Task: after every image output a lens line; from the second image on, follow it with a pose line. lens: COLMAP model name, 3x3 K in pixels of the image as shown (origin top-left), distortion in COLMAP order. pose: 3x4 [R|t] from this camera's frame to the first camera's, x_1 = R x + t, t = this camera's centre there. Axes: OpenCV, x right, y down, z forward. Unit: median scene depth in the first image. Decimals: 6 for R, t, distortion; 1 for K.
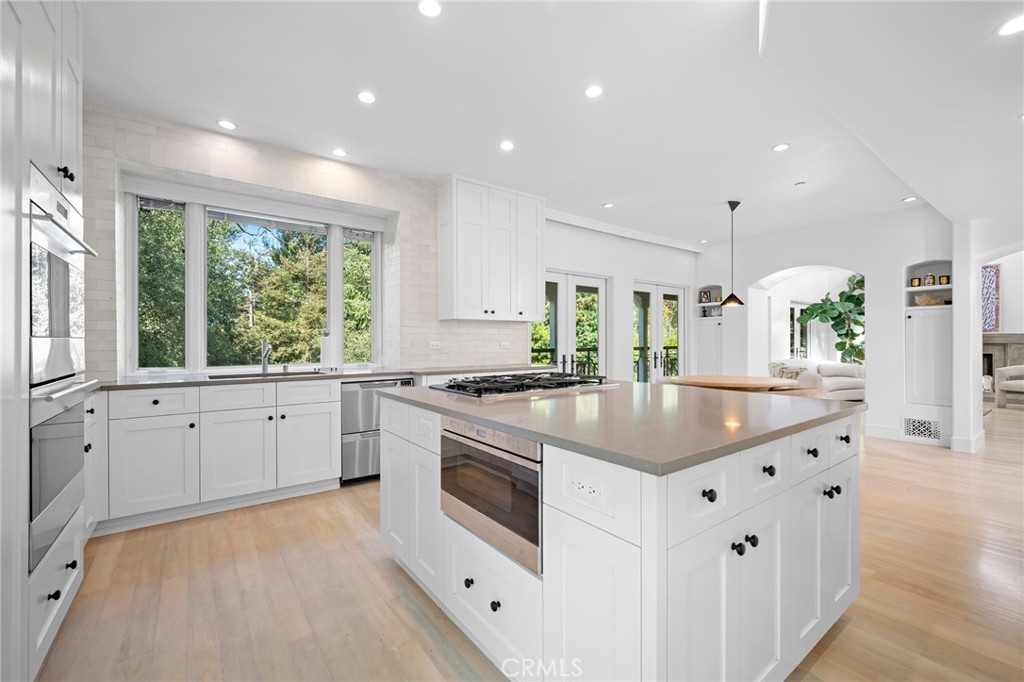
lens RADIAL K [[437.2, 0, 510.5], [0, 437.2, 337.2], [0, 0, 1]] dist [-0.001490, -0.000269]
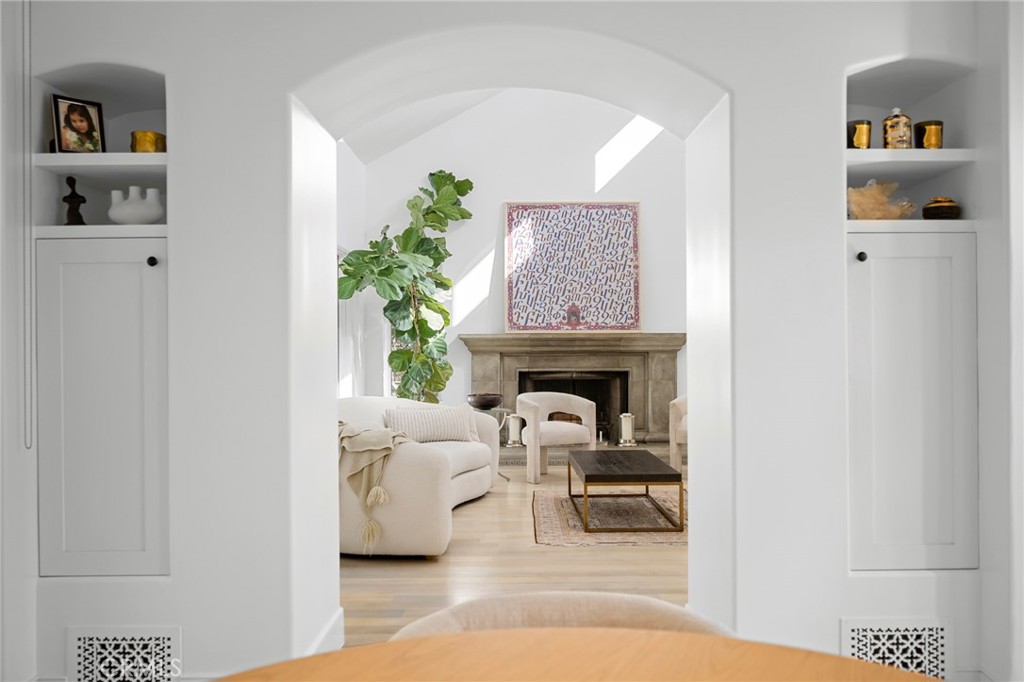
lens RADIAL K [[821.5, 0, 510.6], [0, 821.5, 342.0], [0, 0, 1]] dist [0.016926, 0.004548]
pose [[0.599047, 0.004466, 0.800702, 0.221991], [-0.004284, 0.999988, -0.002373, 0.005866], [-0.800703, -0.002009, 0.599059, 0.521619]]
